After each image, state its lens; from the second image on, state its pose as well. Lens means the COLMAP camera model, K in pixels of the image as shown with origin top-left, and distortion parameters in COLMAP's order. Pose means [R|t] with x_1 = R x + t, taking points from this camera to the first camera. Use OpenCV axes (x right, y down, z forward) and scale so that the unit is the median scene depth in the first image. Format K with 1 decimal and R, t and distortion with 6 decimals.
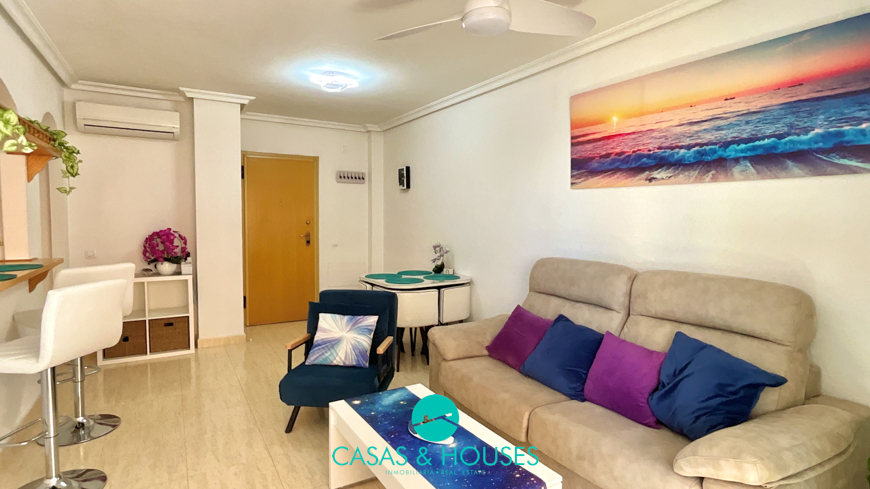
lens RADIAL K [[455.1, 0, 435.0], [0, 455.1, 242.0], [0, 0, 1]] dist [-0.002966, 0.005632]
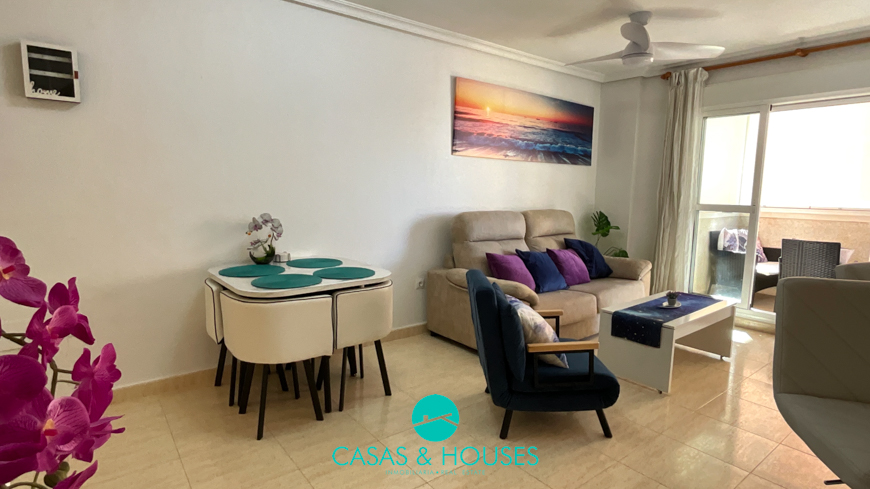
lens RADIAL K [[455.1, 0, 436.2], [0, 455.1, 248.2], [0, 0, 1]] dist [-0.002966, 0.005632]
pose [[-0.133436, -0.131832, 0.982250, -1.013559], [0.048264, 0.989073, 0.139304, -0.048280], [-0.989881, 0.065995, -0.125615, 1.353775]]
